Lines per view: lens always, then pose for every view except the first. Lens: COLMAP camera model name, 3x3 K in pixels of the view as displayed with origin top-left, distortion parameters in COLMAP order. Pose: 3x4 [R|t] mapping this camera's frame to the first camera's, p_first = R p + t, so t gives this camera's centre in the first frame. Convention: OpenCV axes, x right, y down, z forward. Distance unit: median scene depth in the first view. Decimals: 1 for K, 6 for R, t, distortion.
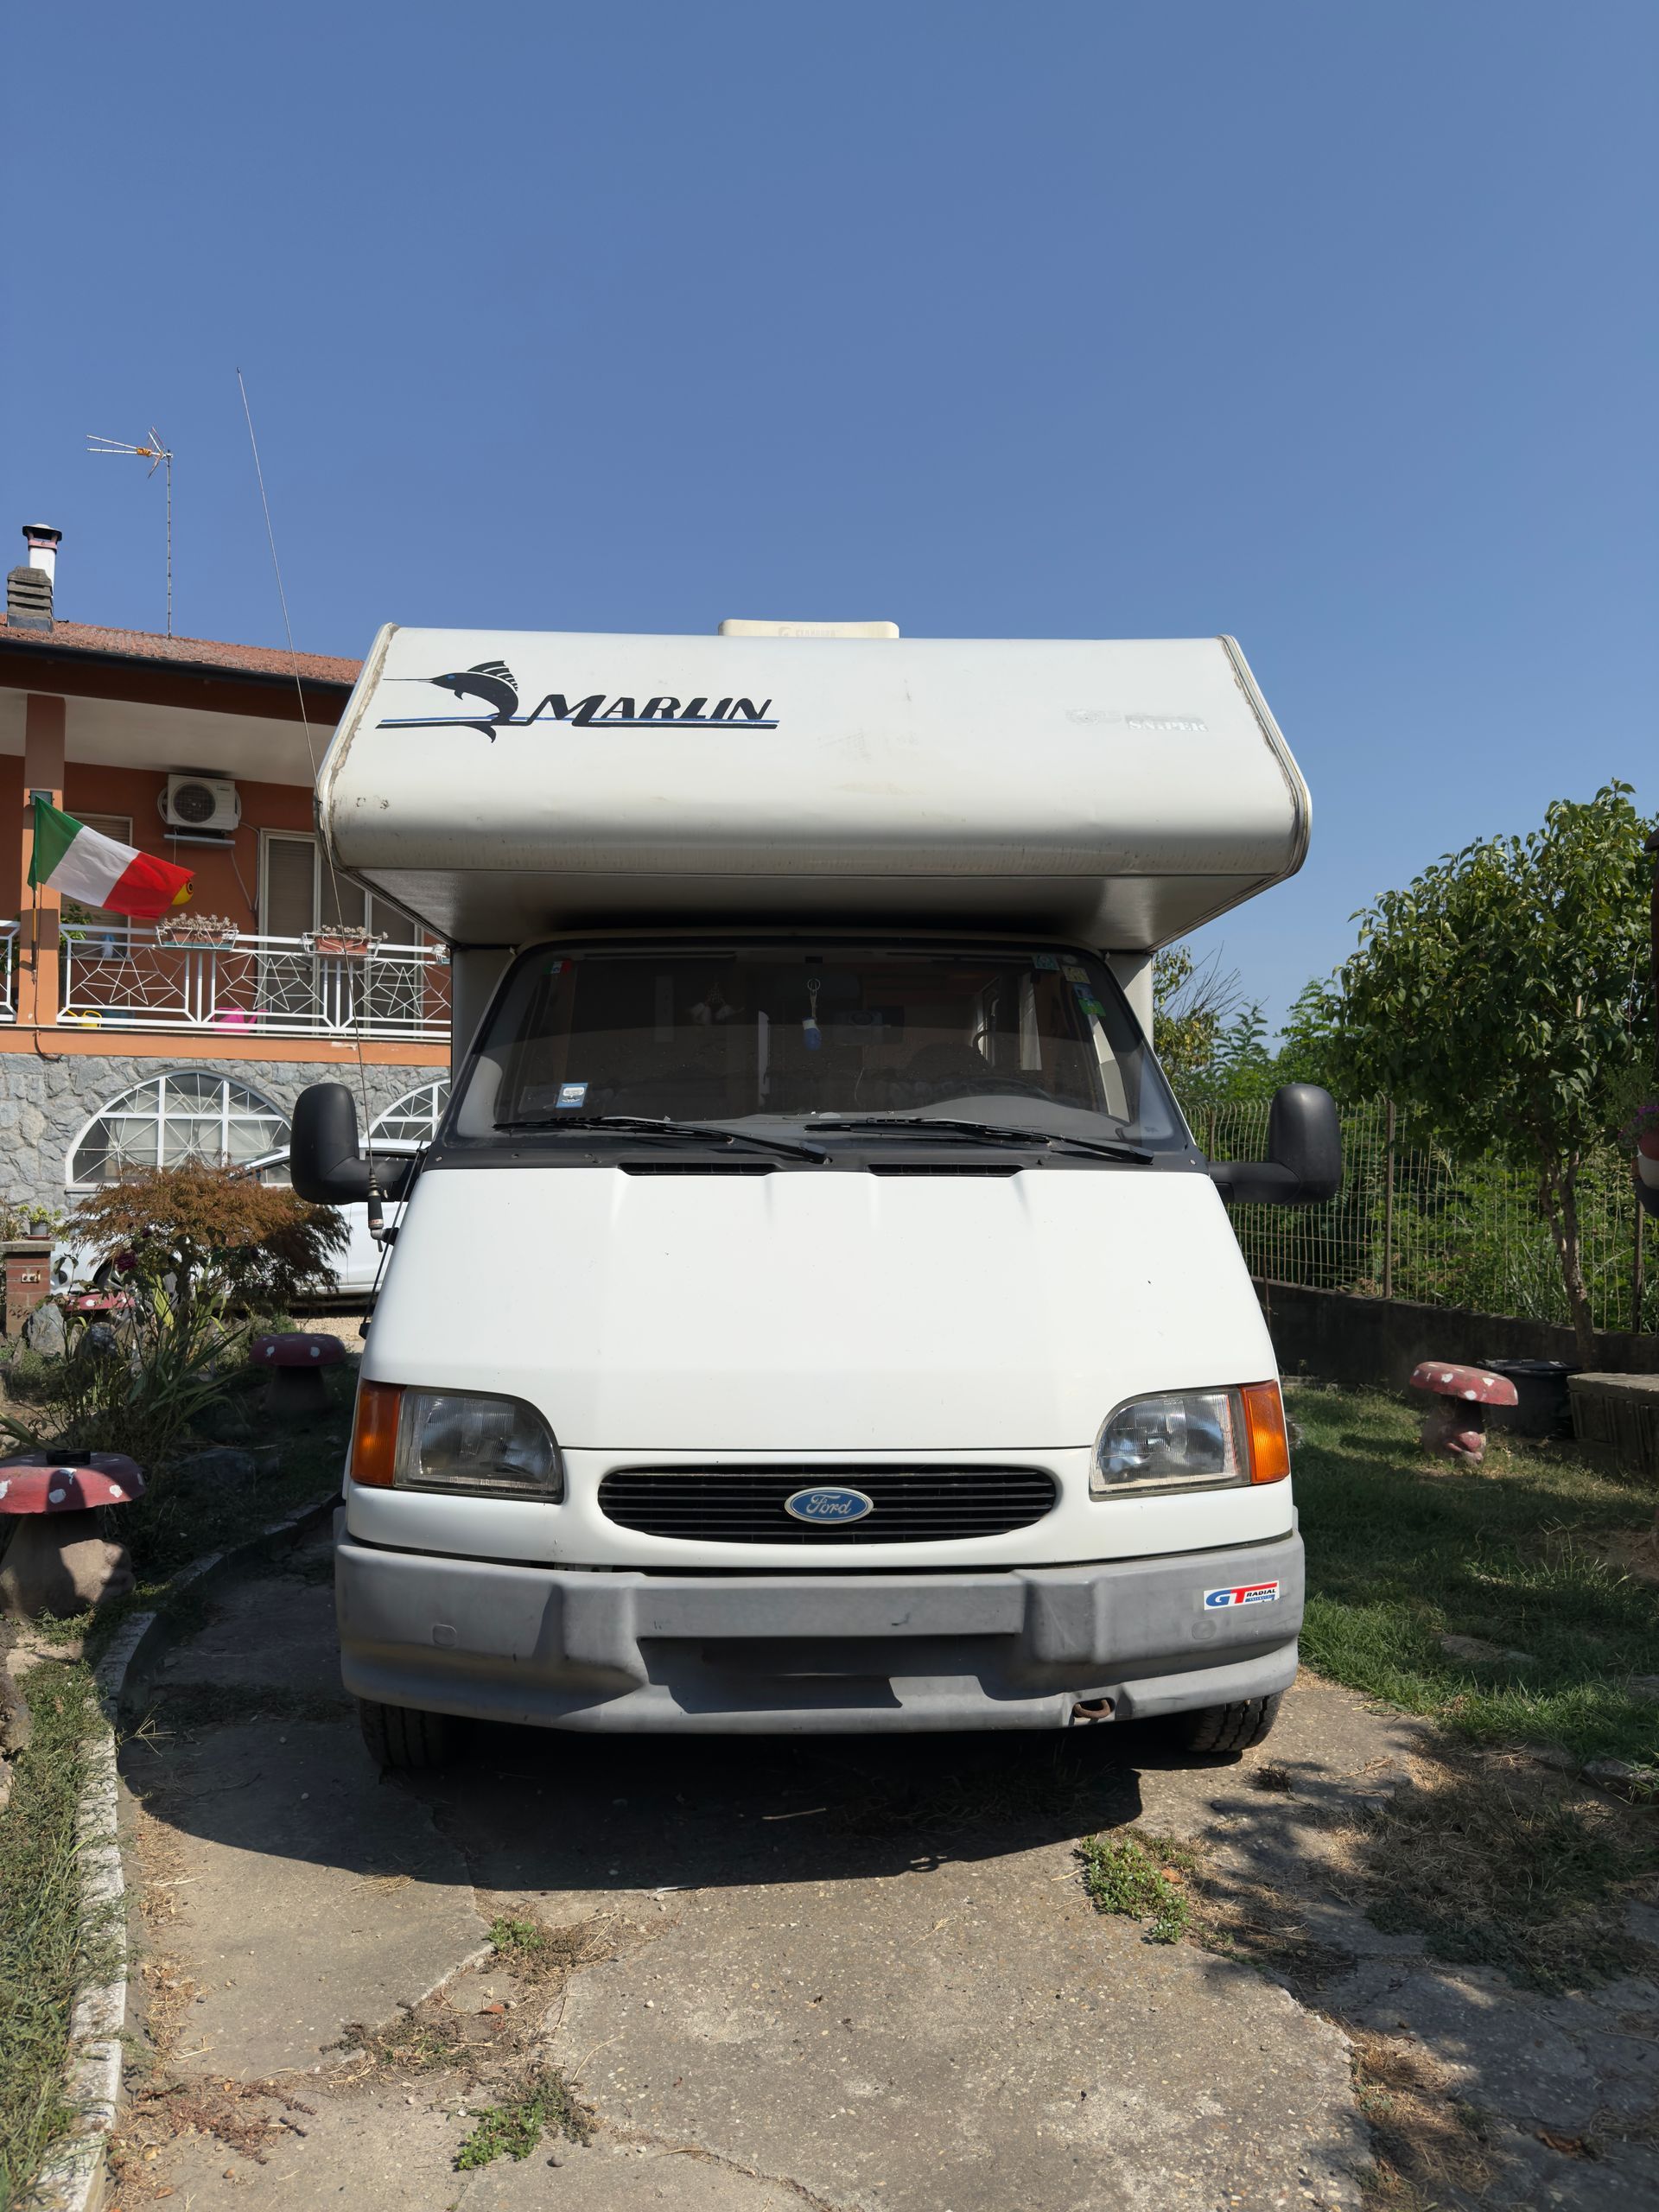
lens RADIAL K [[1564.2, 0, 829.9], [0, 1564.2, 1104.4], [0, 0, 1]] dist [0.043731, -0.055512]
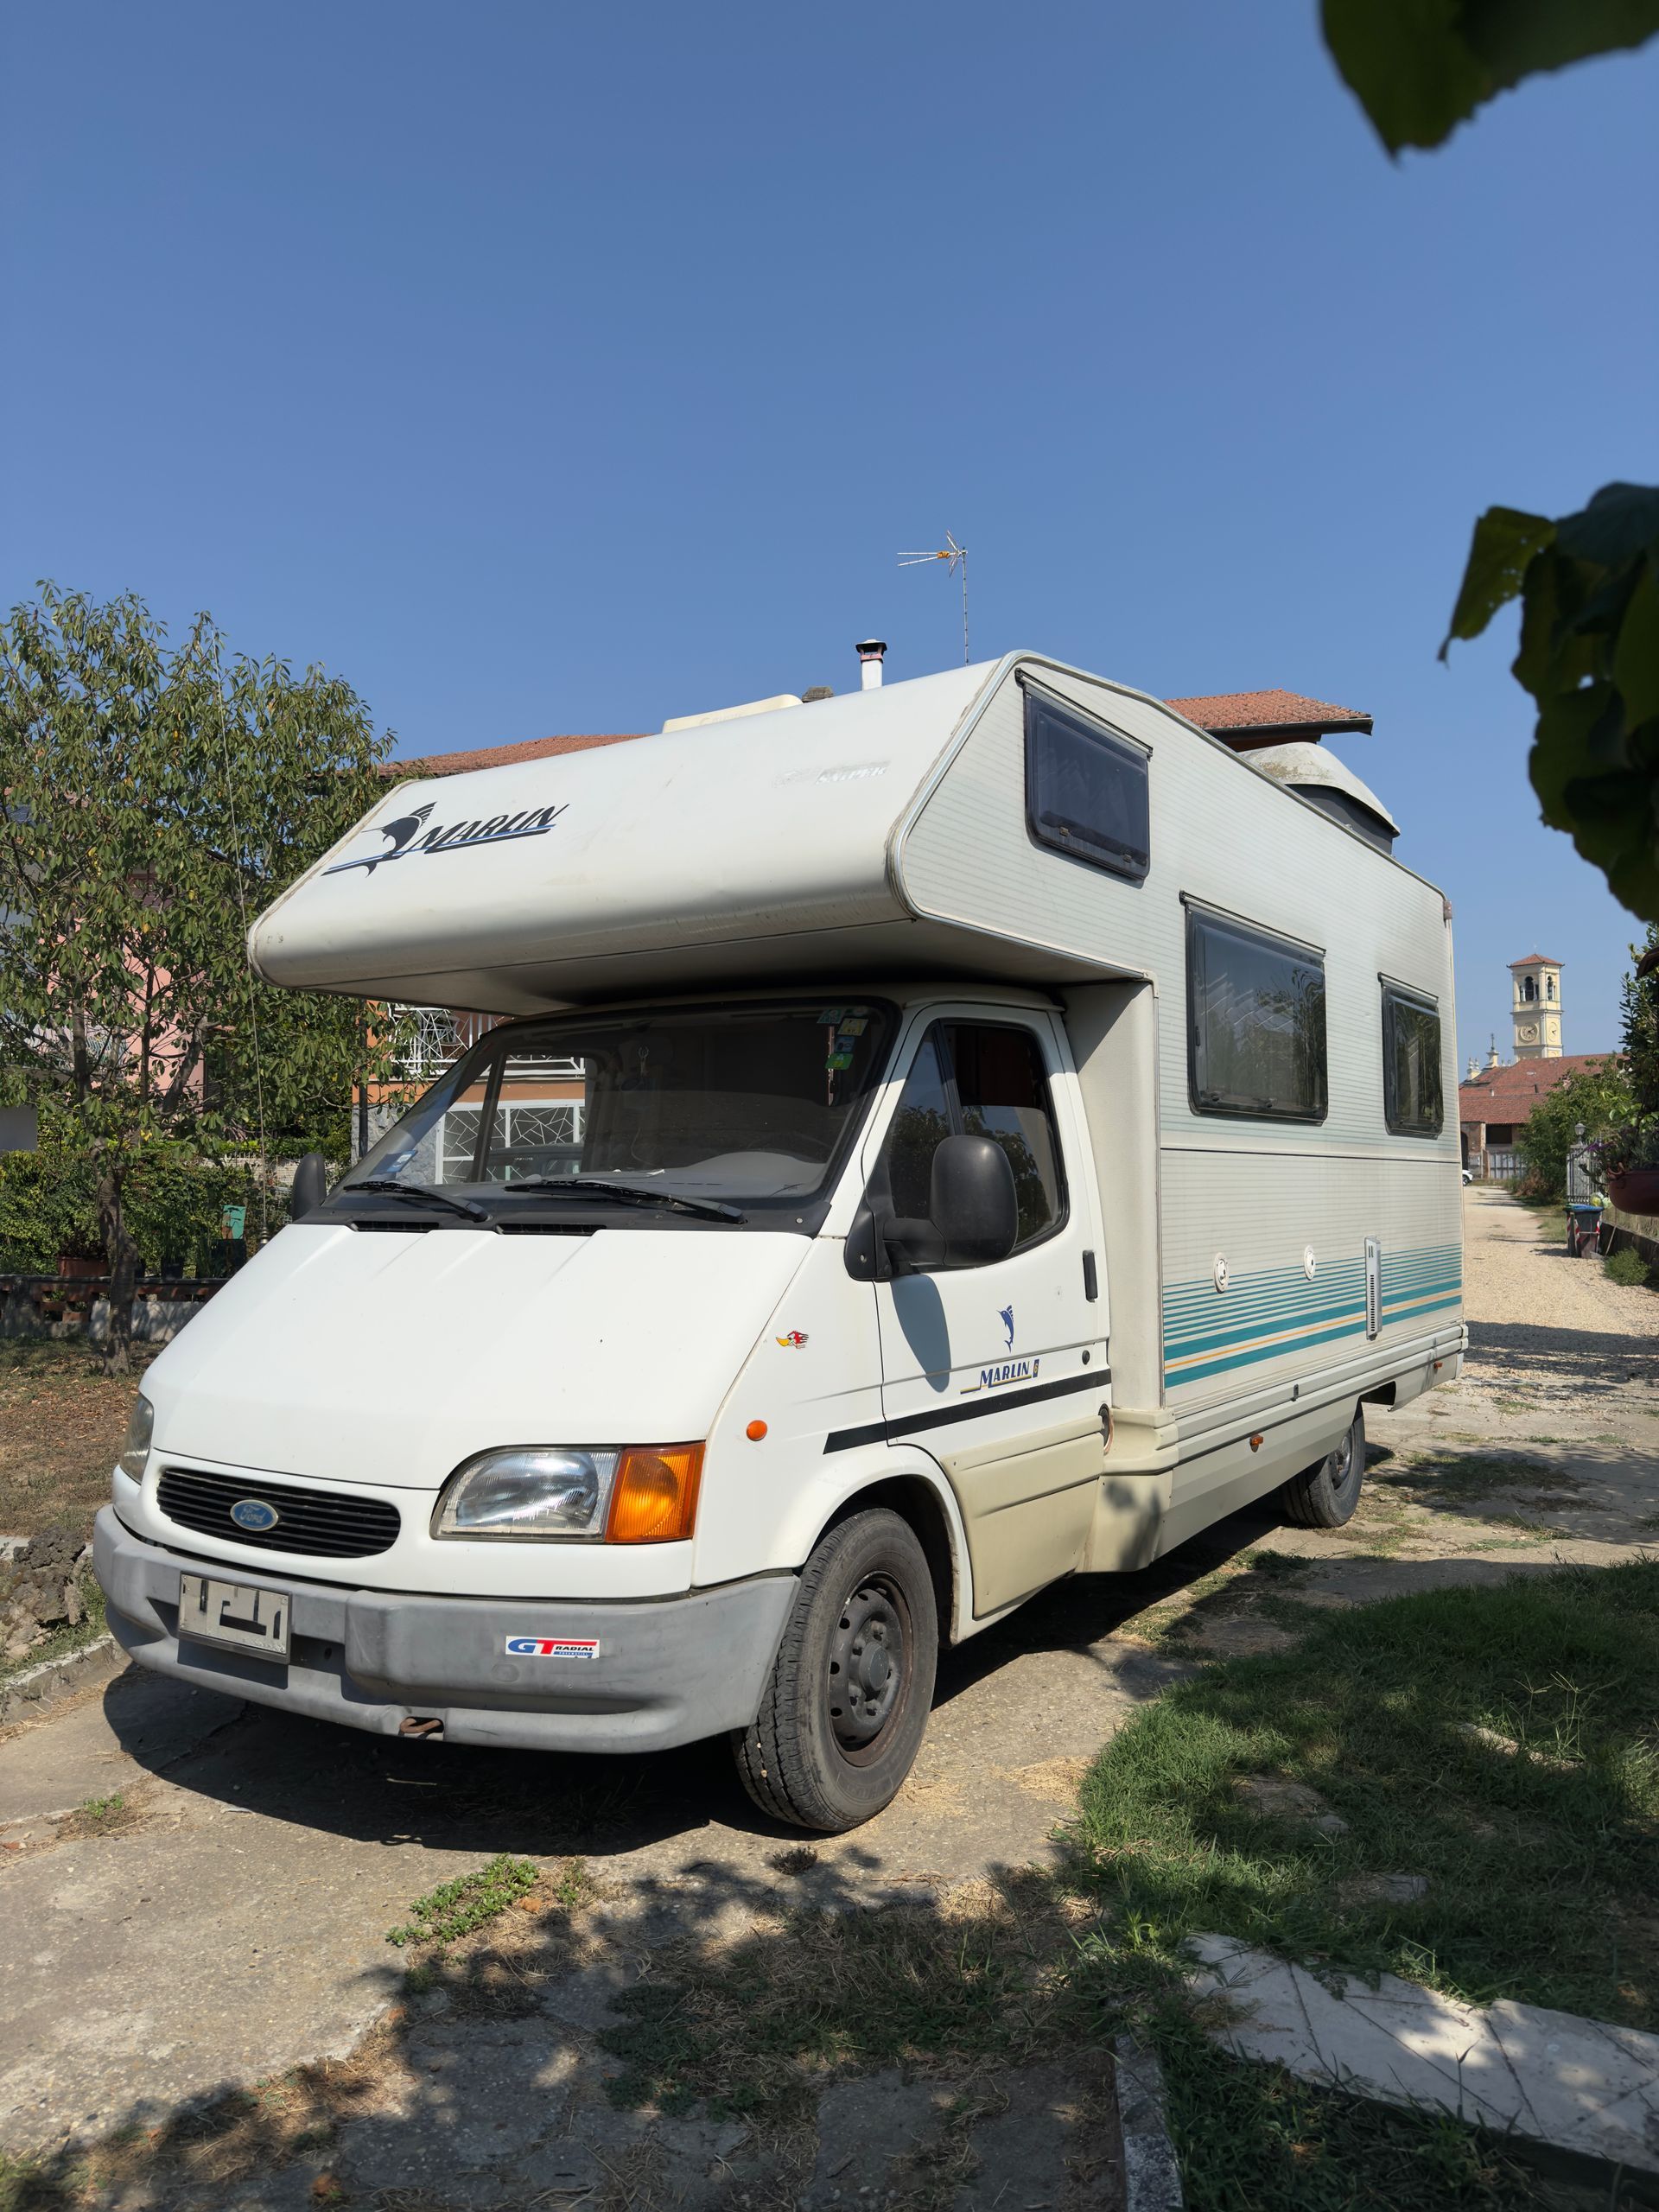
lens RADIAL K [[1564.2, 0, 823.5], [0, 1564.2, 1114.0], [0, 0, 1]] dist [0.043731, -0.055512]
pose [[0.805569, -0.034626, -0.591489, 1.056030], [0.033707, 0.999352, -0.012595, -0.022303], [0.591542, -0.009791, 0.806215, 0.275781]]
